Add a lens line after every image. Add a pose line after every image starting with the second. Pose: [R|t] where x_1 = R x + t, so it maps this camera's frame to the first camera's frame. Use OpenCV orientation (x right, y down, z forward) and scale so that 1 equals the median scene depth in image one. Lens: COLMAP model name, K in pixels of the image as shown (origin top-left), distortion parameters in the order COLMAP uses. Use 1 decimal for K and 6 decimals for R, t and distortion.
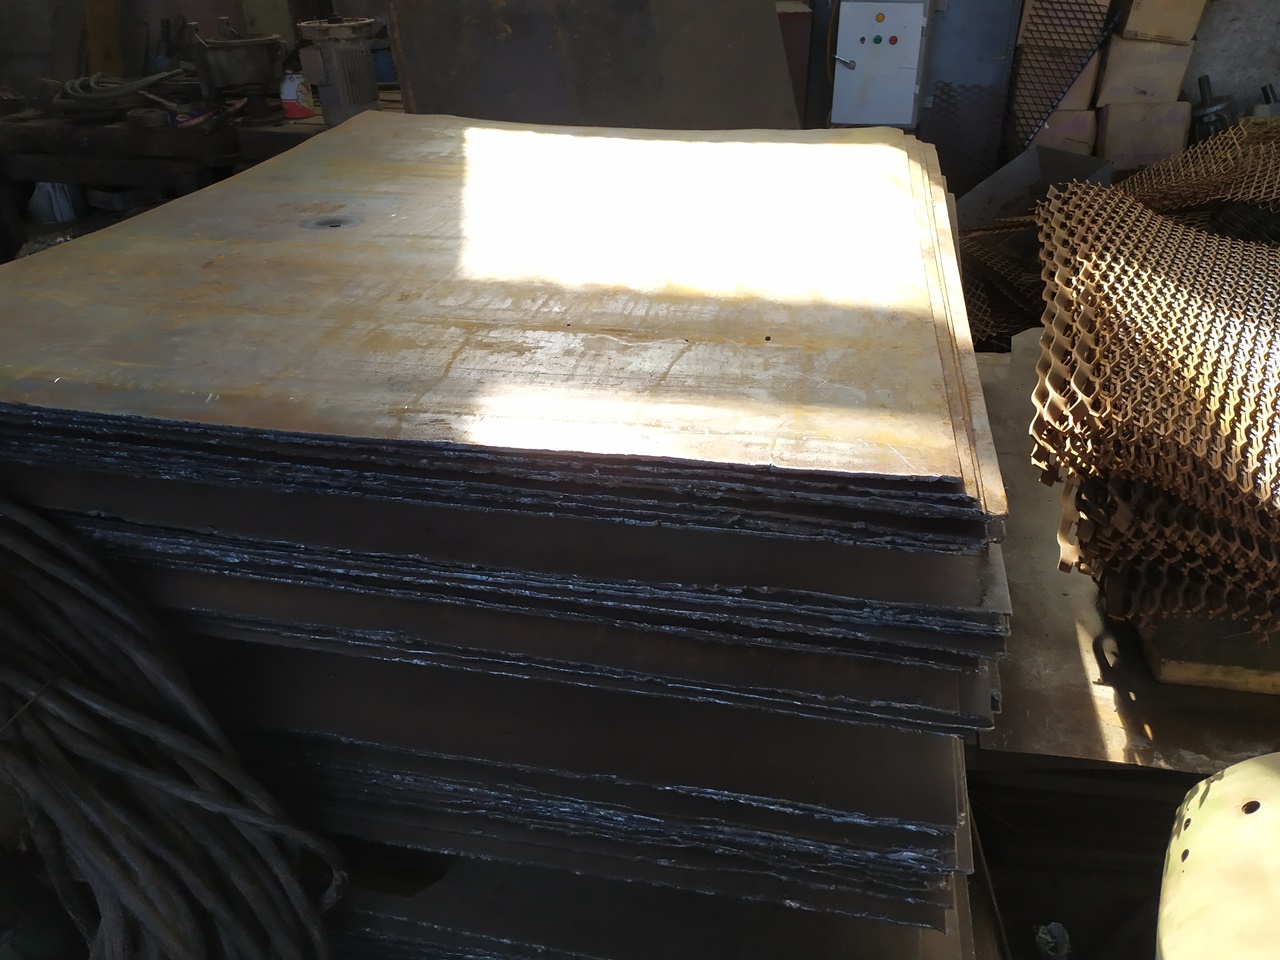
lens RADIAL K [[962.0, 0, 640.0], [0, 962.0, 480.0], [0, 0, 1]] dist [0.002591, -0.003922]
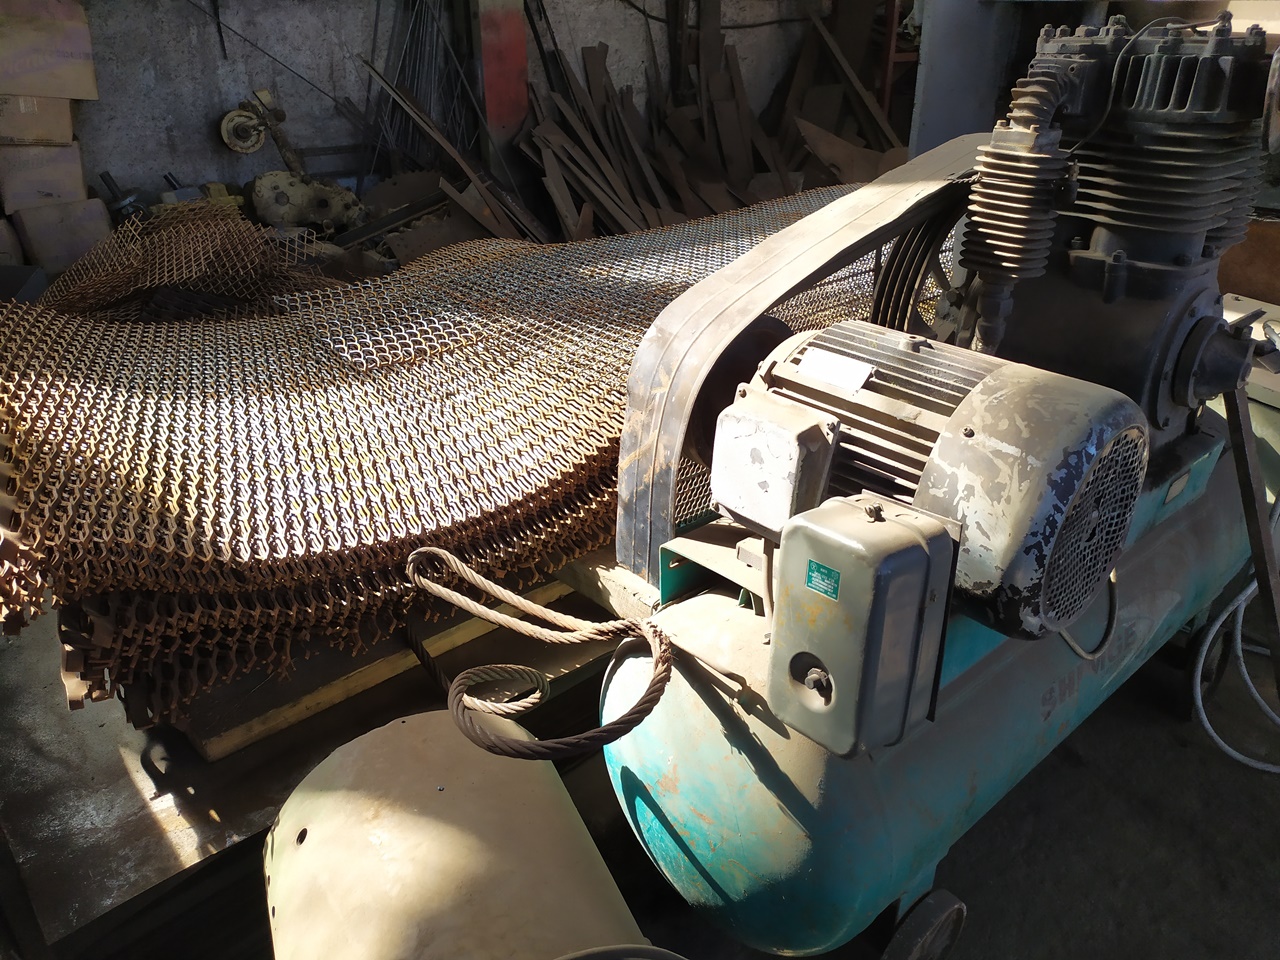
lens RADIAL K [[946.3, 0, 640.0], [0, 946.3, 480.0], [0, 0, 1]] dist [0.003160, -0.004023]
pose [[0.607314, -0.337678, 0.719126, 0.185609], [0.388393, 0.915827, 0.102038, 0.009422], [-0.693051, 0.217334, 0.687347, -0.064312]]
